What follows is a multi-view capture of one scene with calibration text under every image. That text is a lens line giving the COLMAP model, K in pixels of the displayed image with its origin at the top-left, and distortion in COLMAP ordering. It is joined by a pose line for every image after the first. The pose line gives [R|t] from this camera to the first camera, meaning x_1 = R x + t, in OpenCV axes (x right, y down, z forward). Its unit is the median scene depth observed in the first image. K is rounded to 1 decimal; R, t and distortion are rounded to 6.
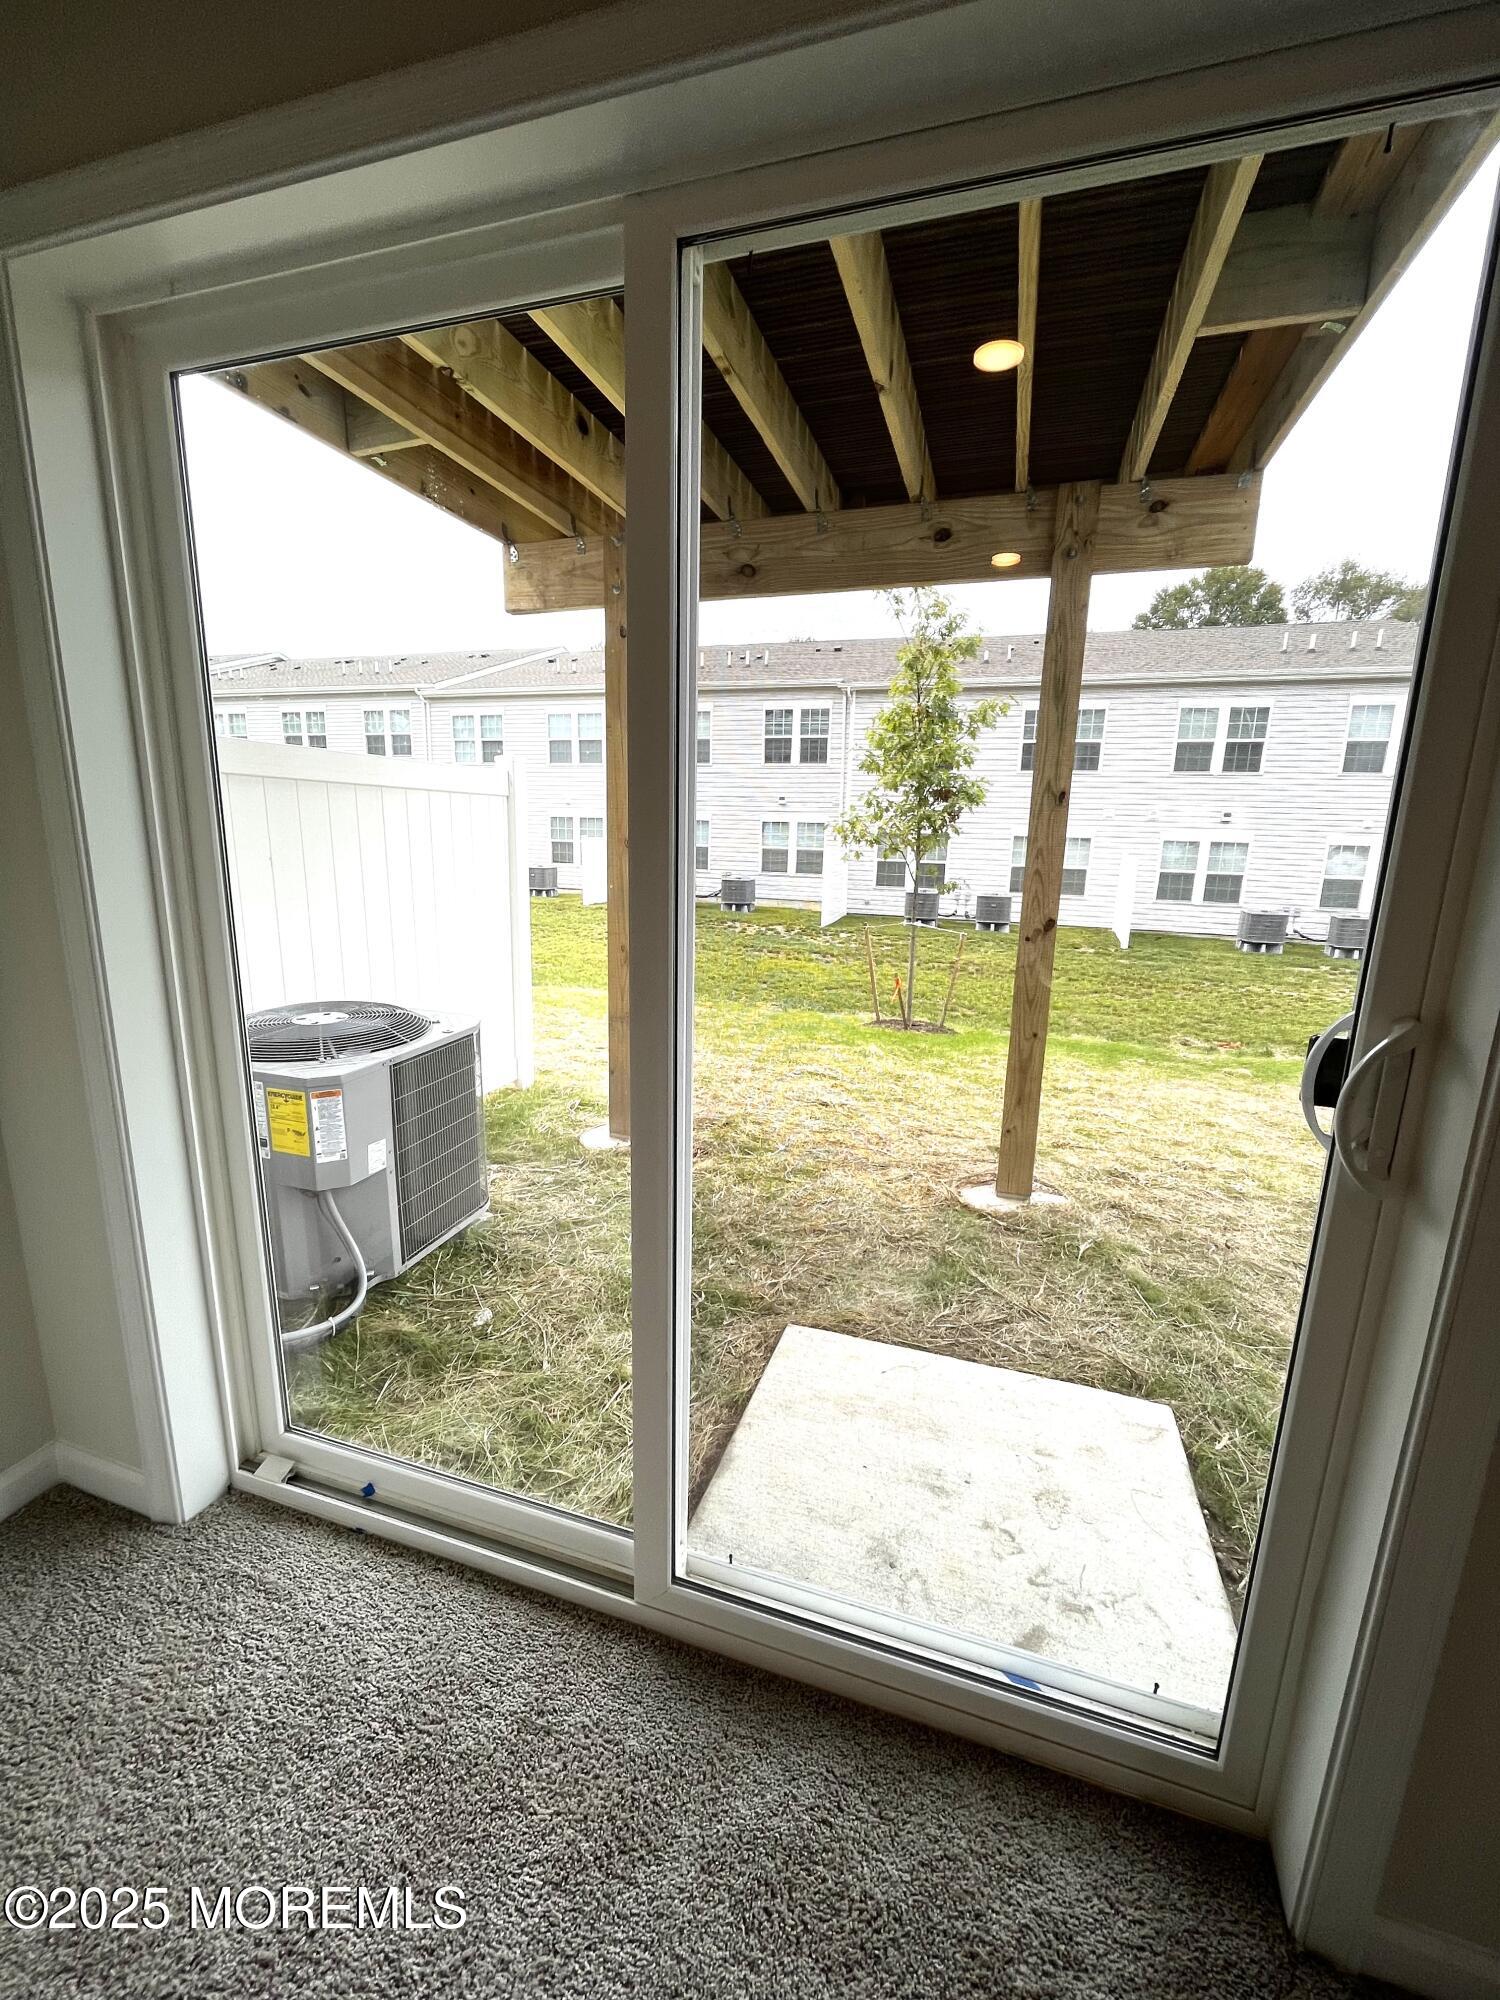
lens RADIAL K [[826.2, 0, 750.0], [0, 826.2, 1000.0], [0, 0, 1]] dist [-0.002170, -0.000020]
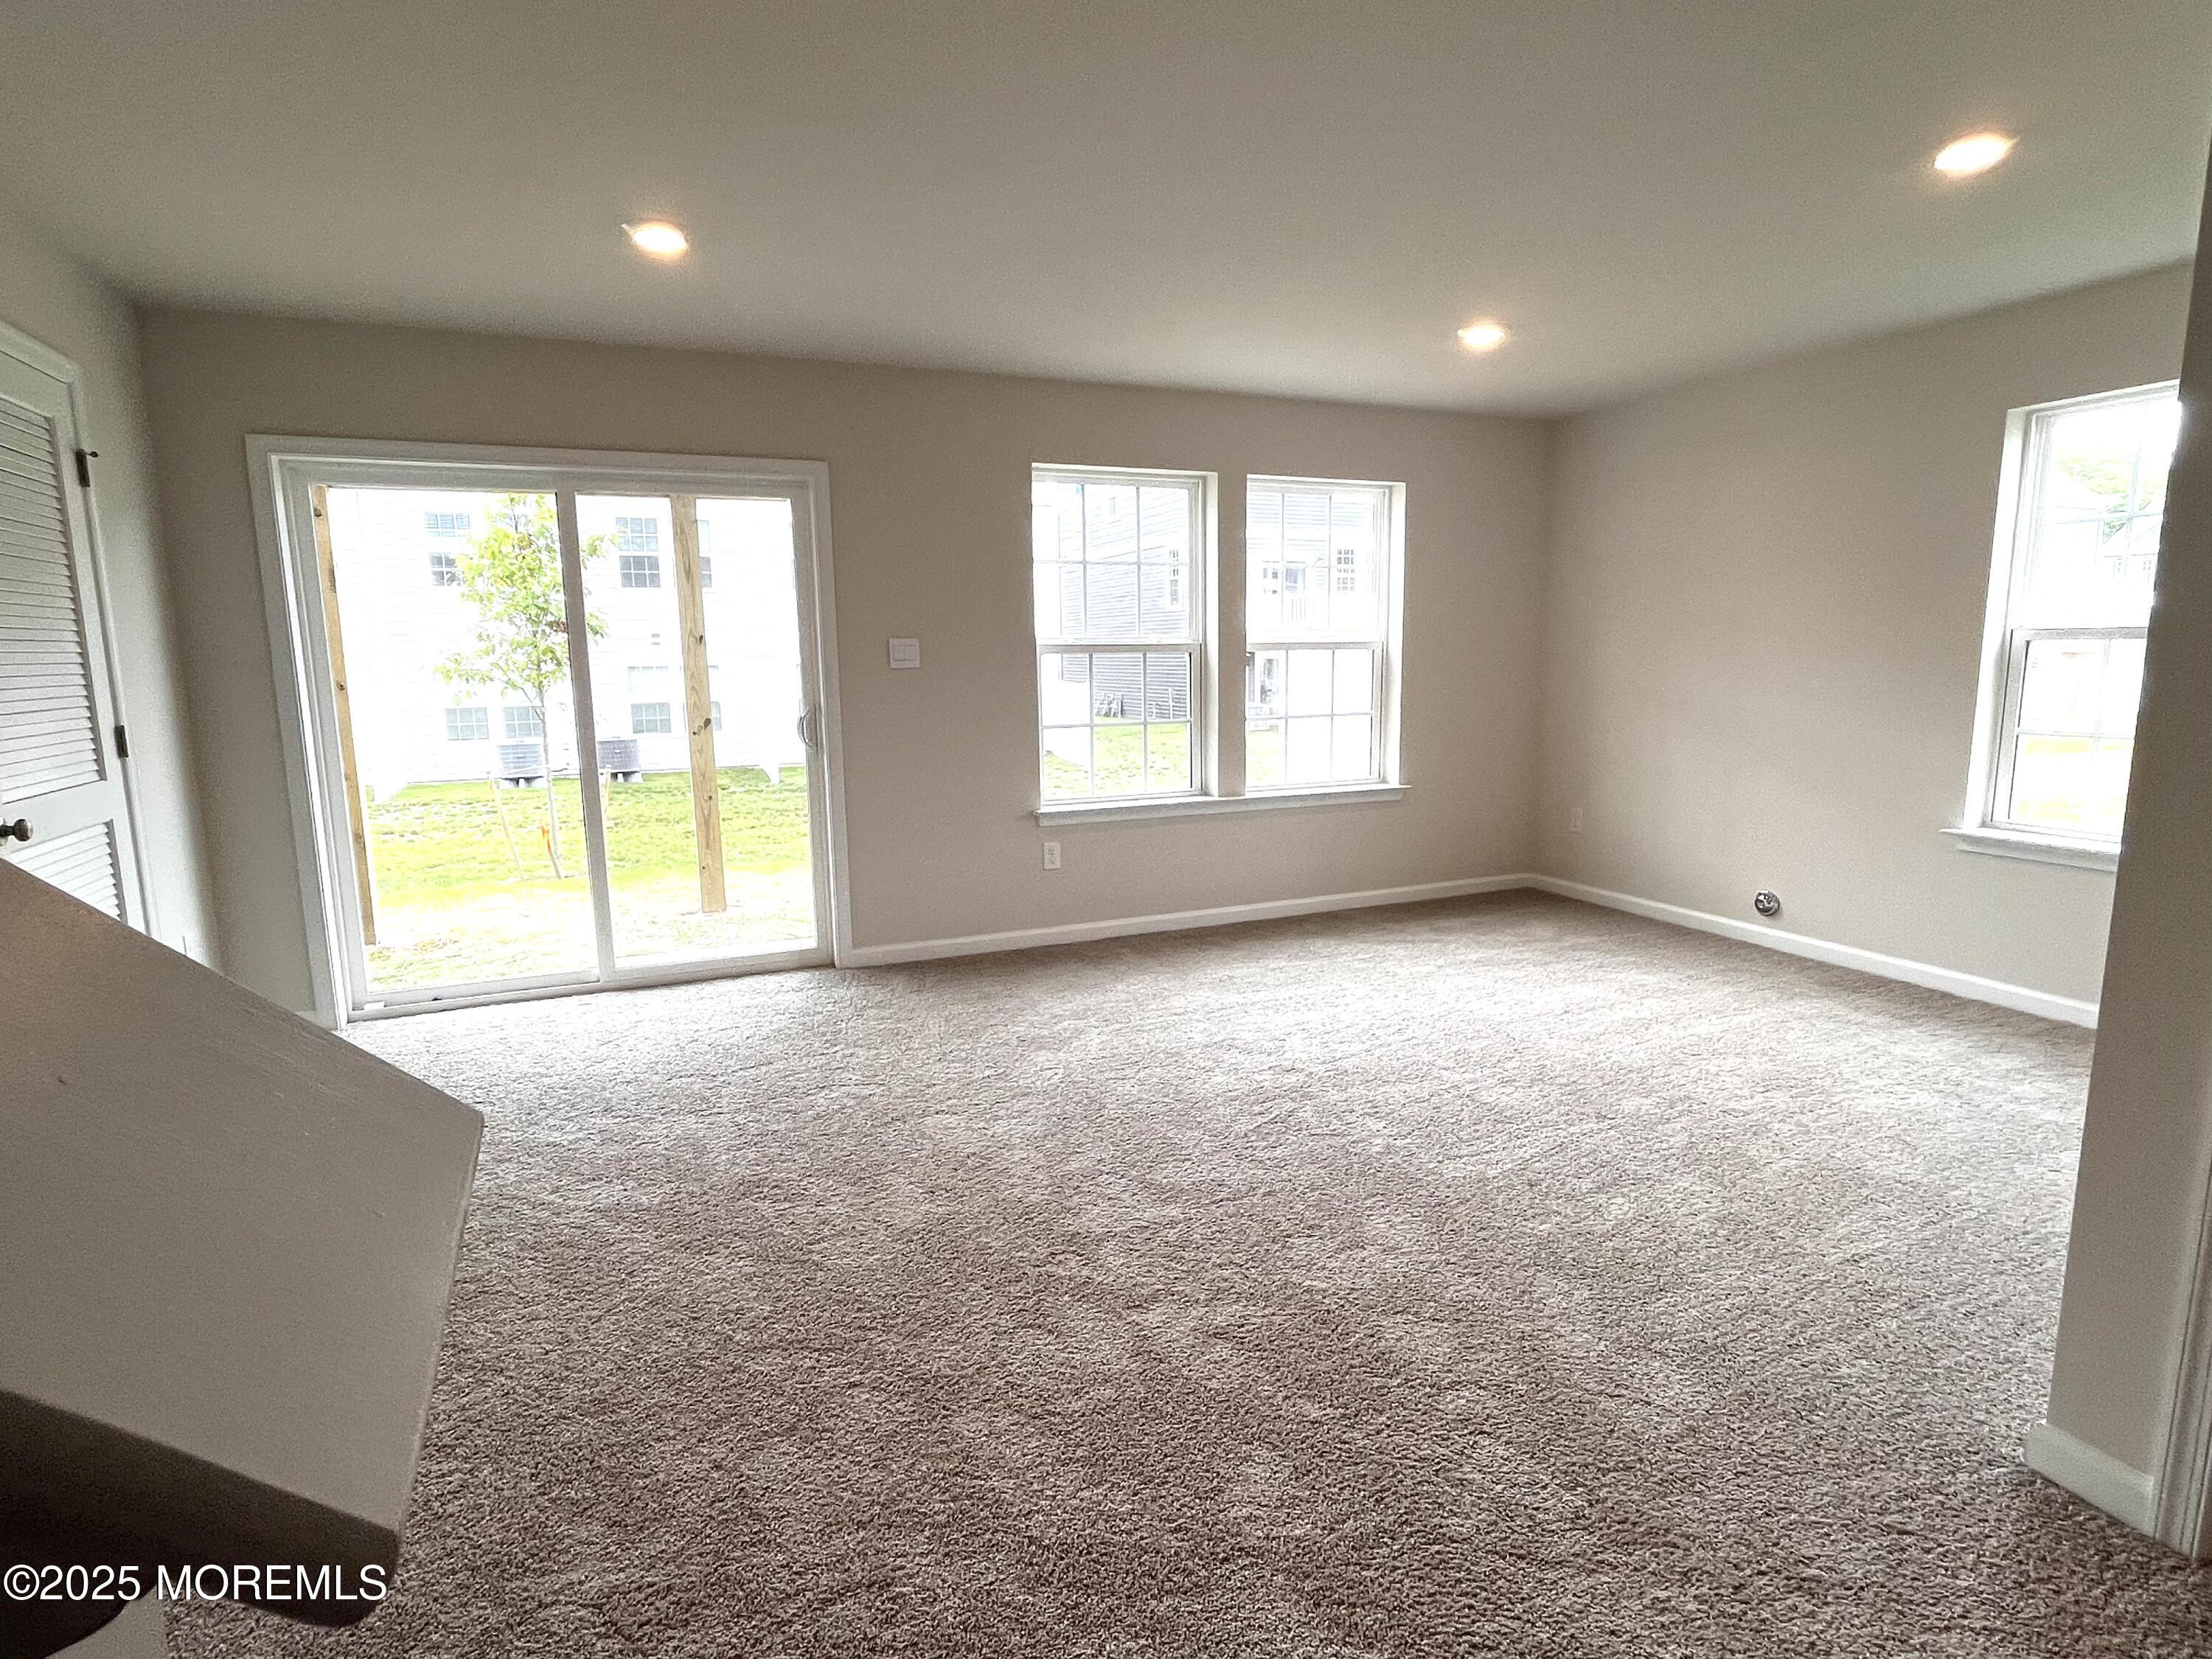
lens RADIAL K [[1125.2, 0, 1106.0], [0, 1125.2, 829.5], [0, 0, 1]] dist [0.058259, 0.000146]
pose [[0.754508, -0.139132, 0.641374, -0.180208], [0.173005, 0.984869, 0.010124, 0.084511], [-0.633078, 0.103322, 0.767162, -0.417014]]
